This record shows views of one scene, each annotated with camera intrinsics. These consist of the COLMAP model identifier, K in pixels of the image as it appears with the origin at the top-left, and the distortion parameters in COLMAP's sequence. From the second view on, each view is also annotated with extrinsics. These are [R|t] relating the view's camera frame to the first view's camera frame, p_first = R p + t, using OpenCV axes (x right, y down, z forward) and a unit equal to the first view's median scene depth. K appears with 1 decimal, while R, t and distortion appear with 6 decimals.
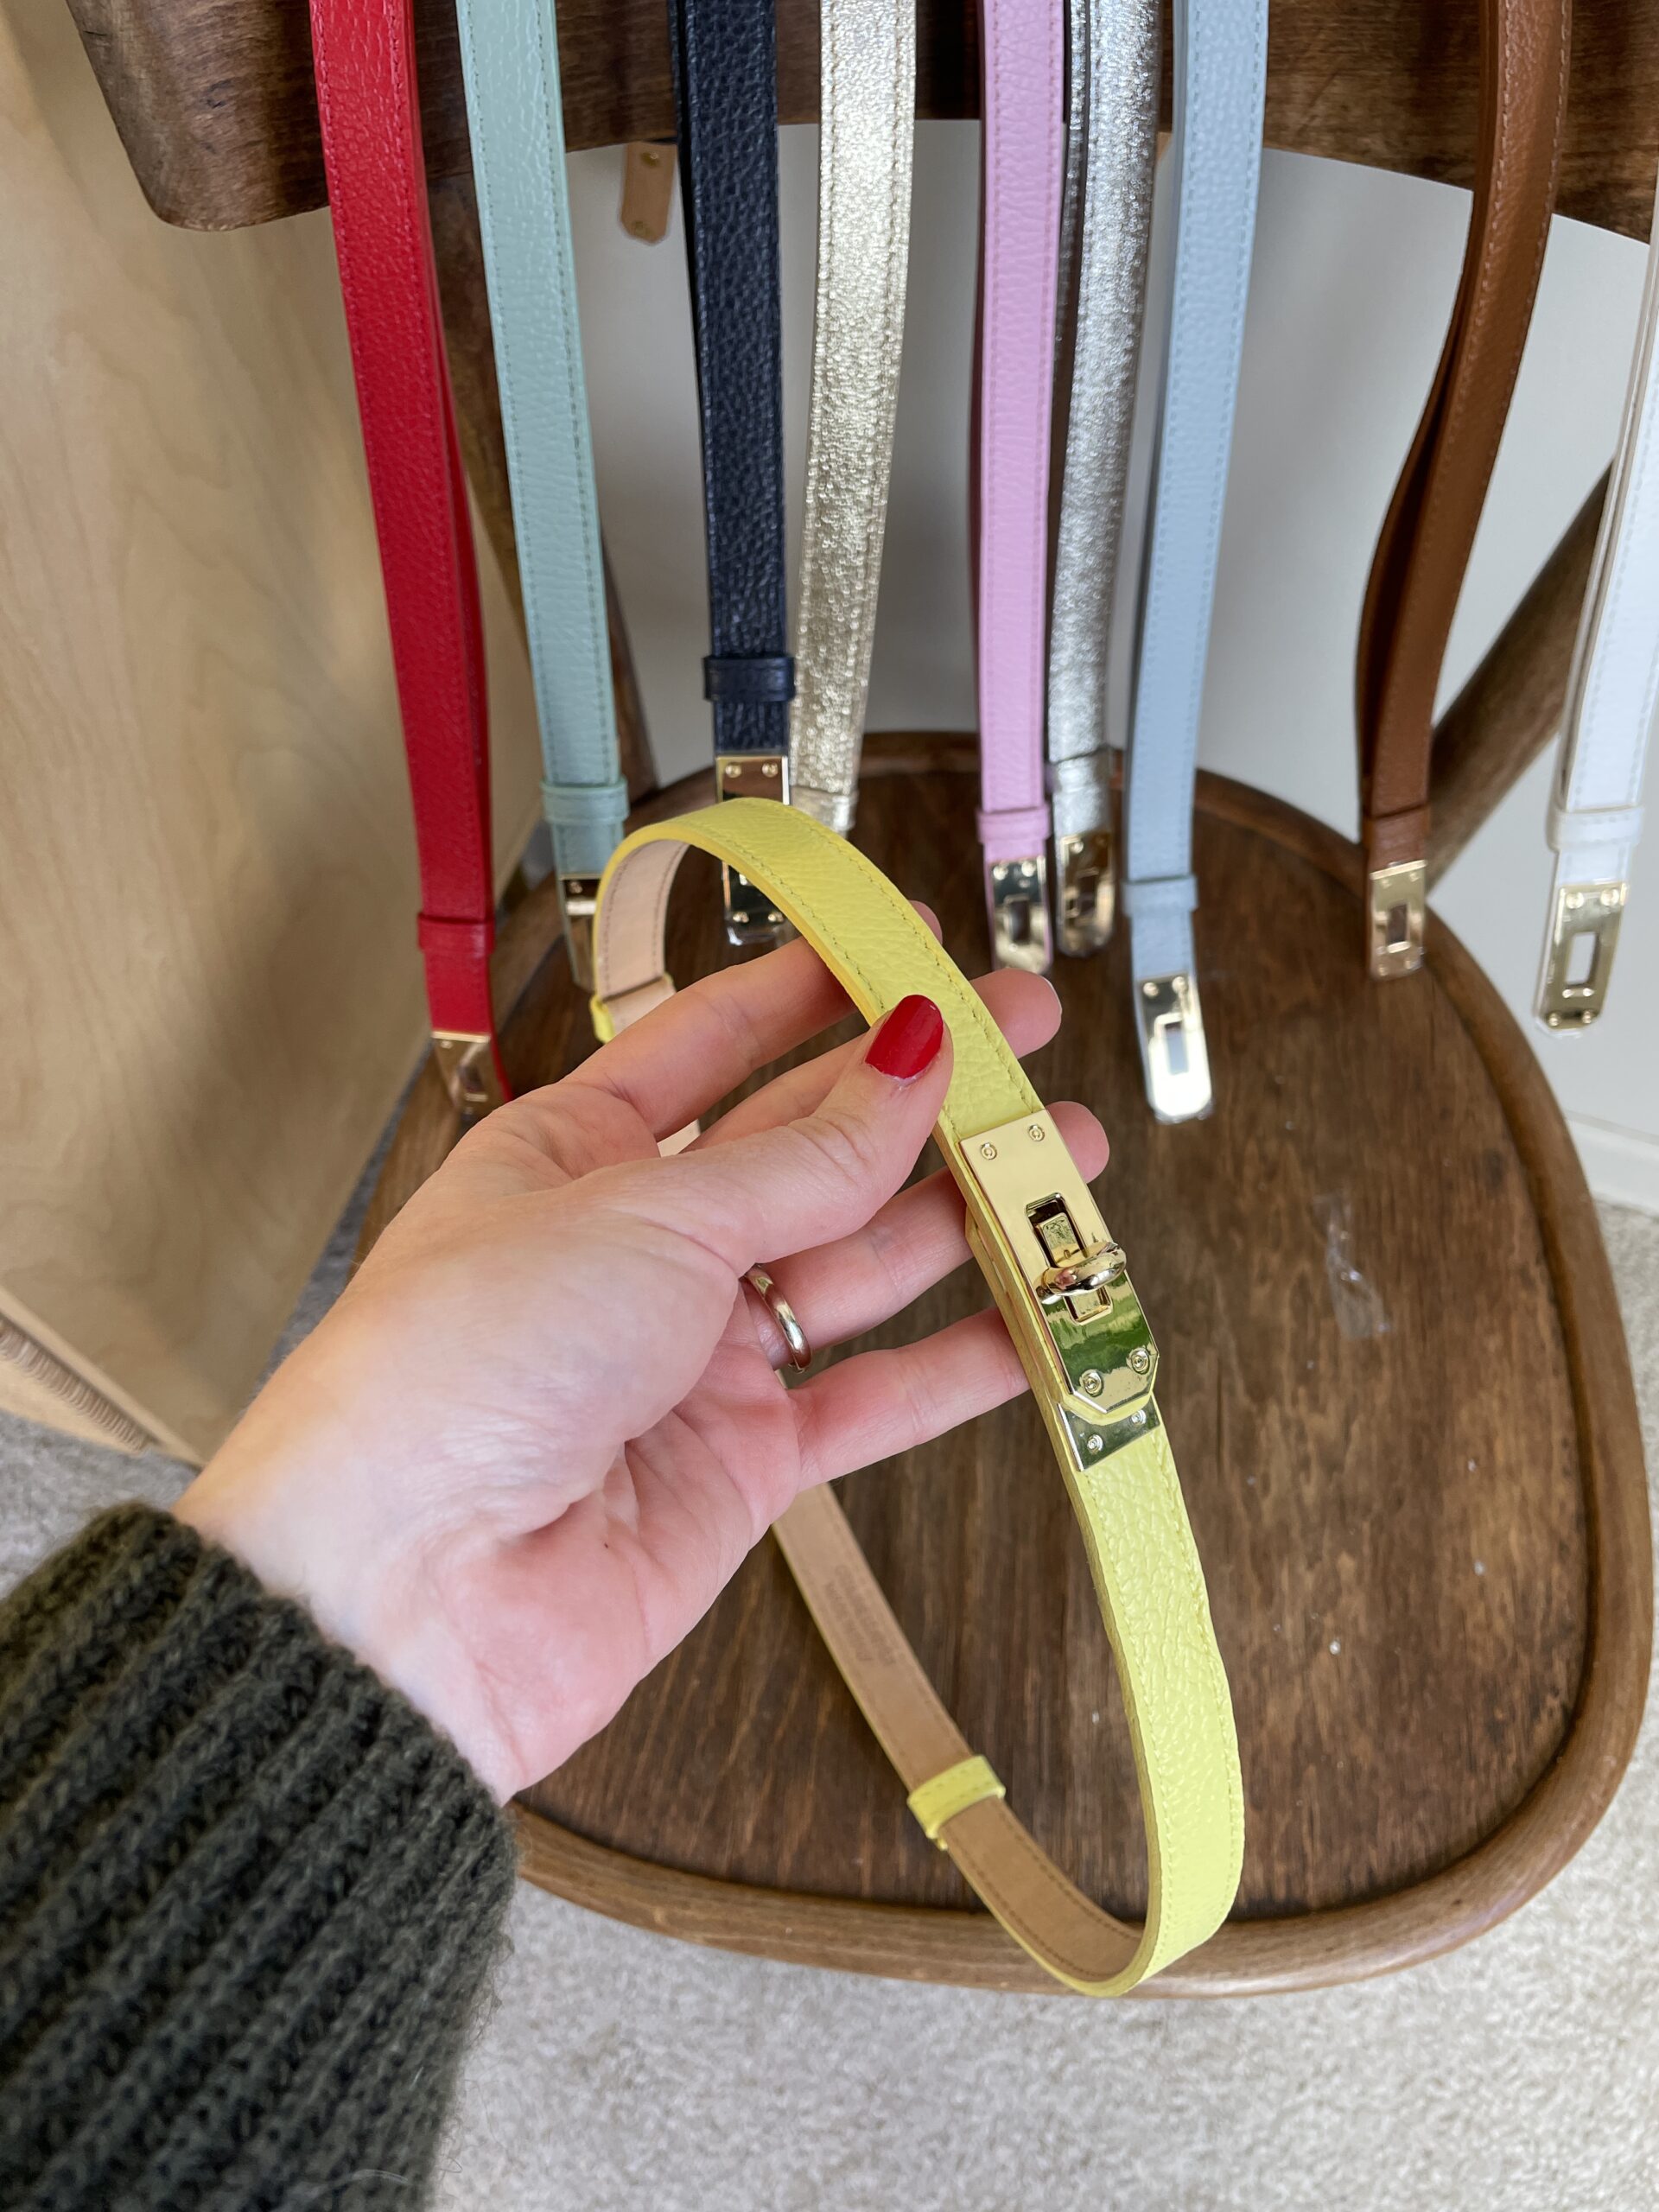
lens RADIAL K [[1700.4, 0, 836.3], [0, 1700.4, 1098.1], [0, 0, 1]] dist [0.066372, -0.111893]
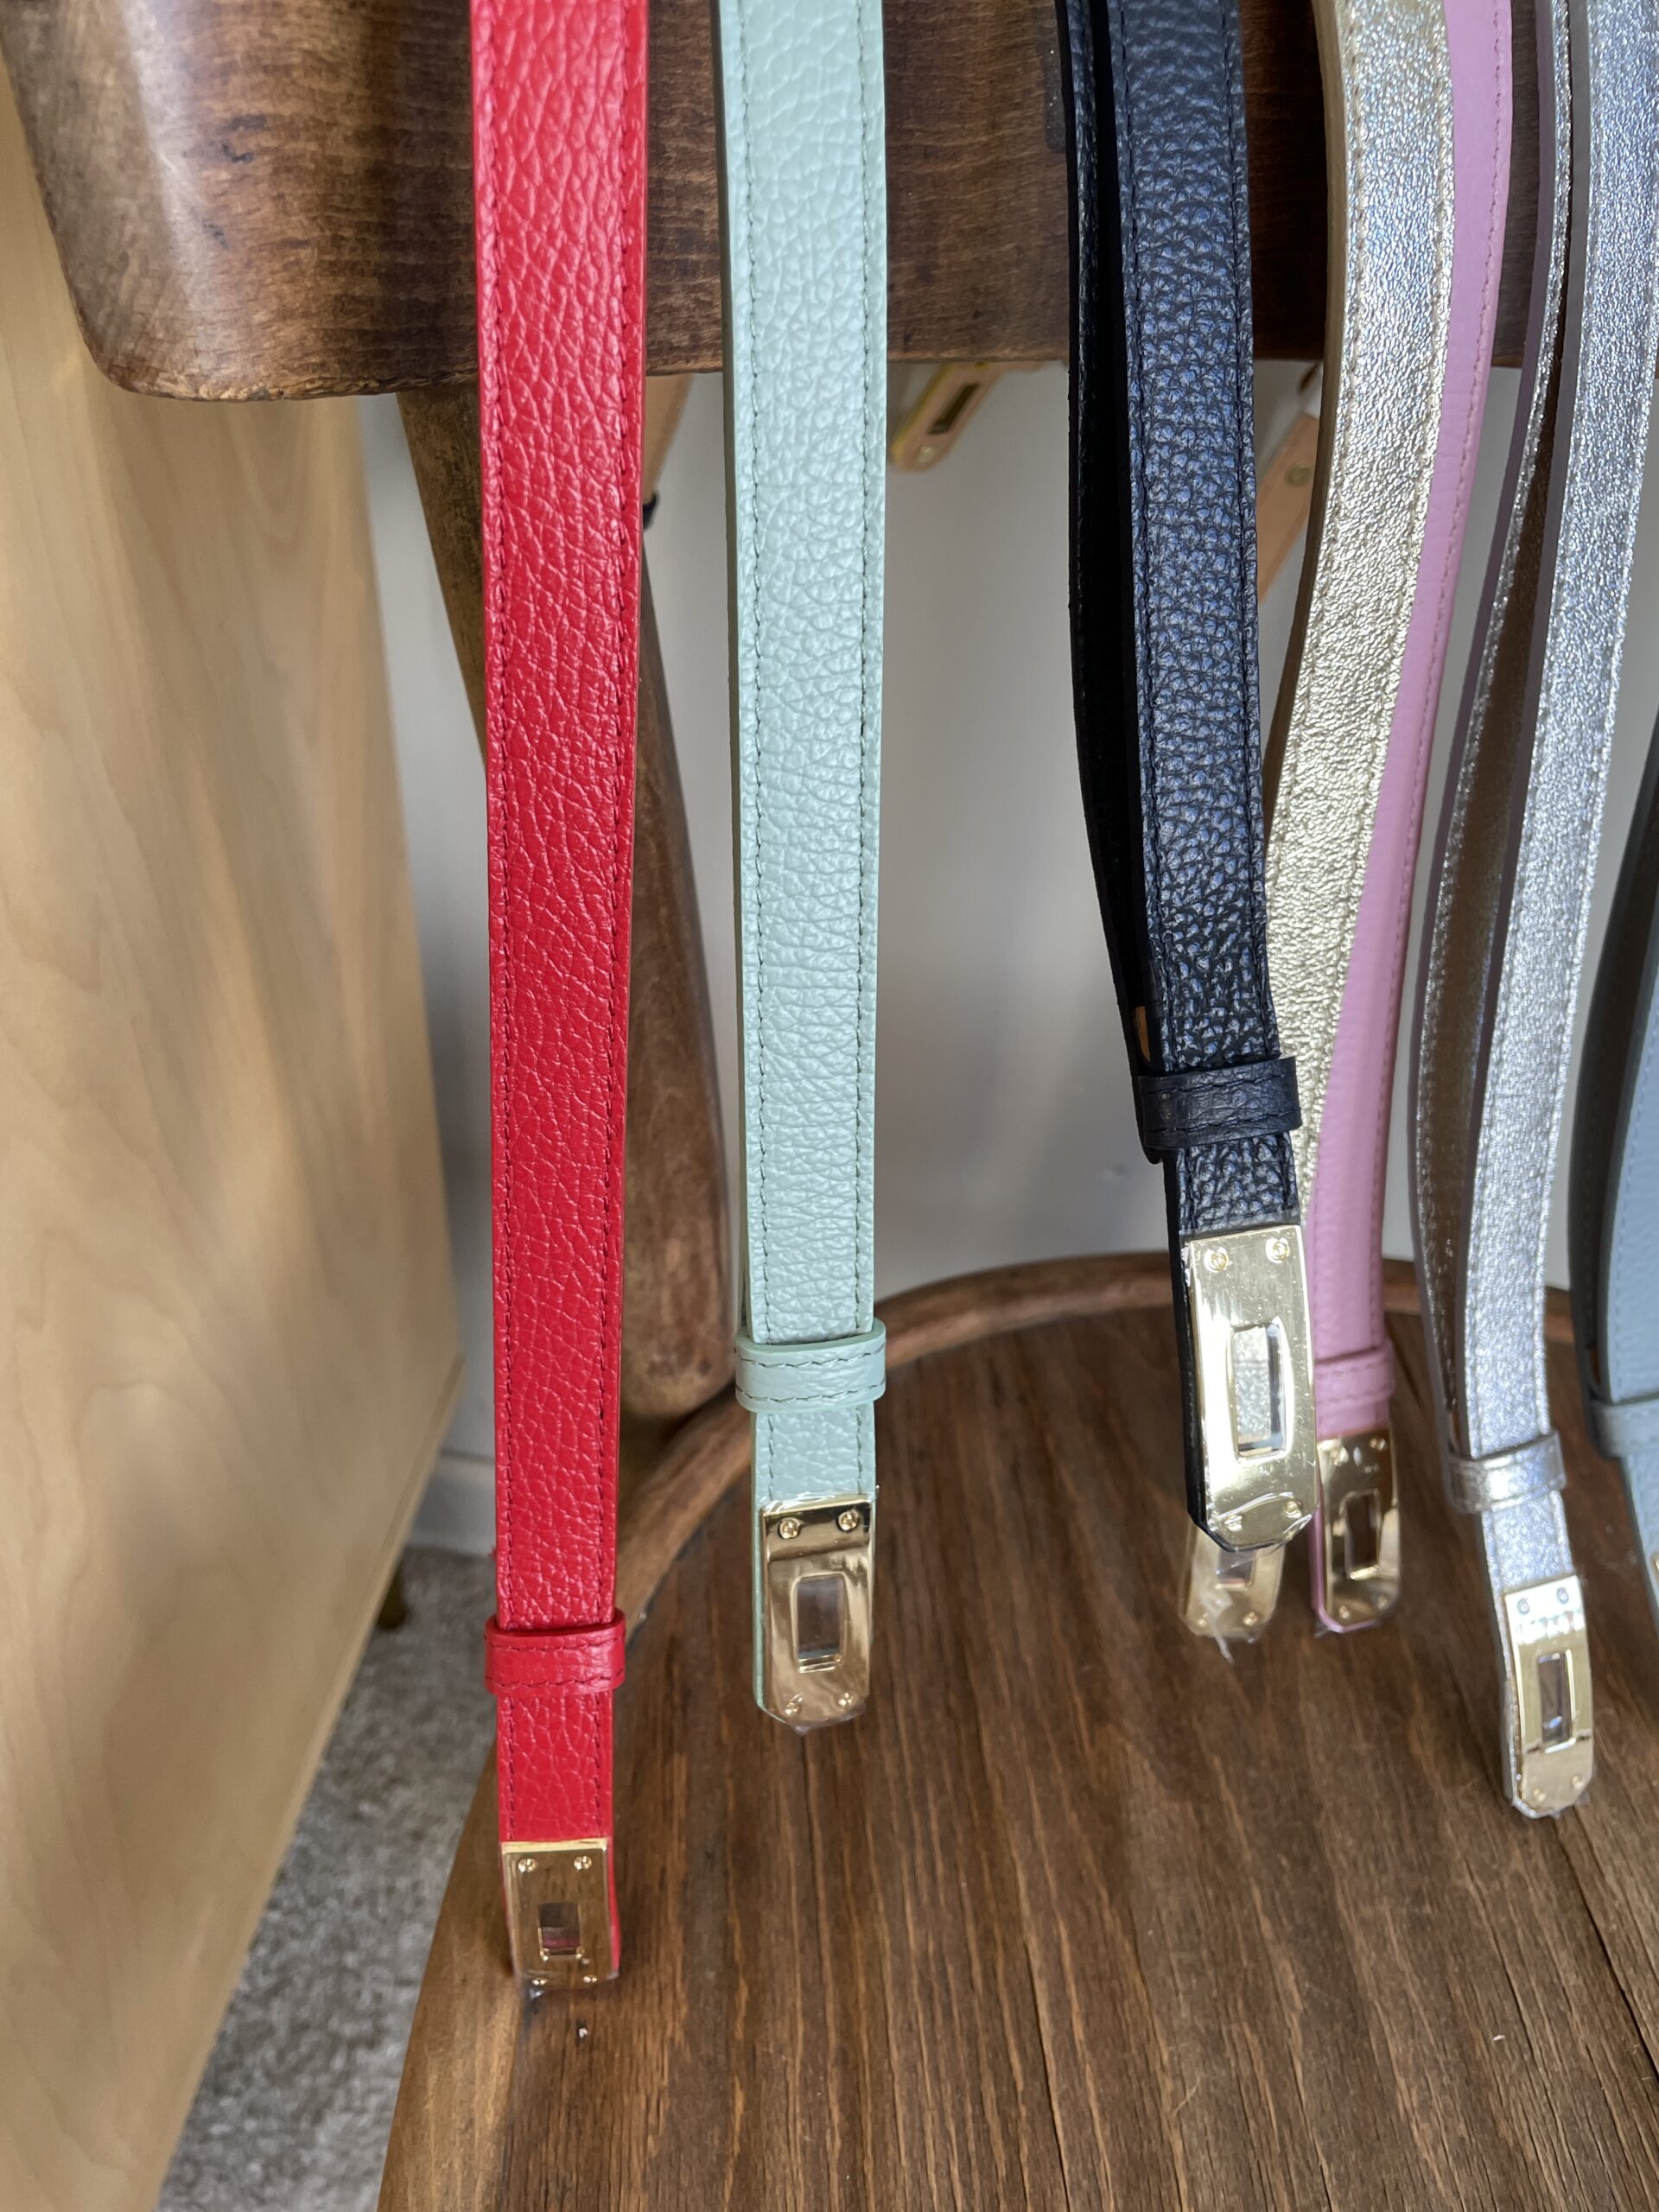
lens RADIAL K [[1715.4, 0, 822.3], [0, 1715.4, 1101.4], [0, 0, 1]] dist [0.075971, -0.121730]
pose [[0.984481, -0.083902, 0.154132, -0.207379], [0.131852, 0.933250, -0.334155, -0.064254], [-0.115807, 0.349292, 0.929830, 0.407942]]
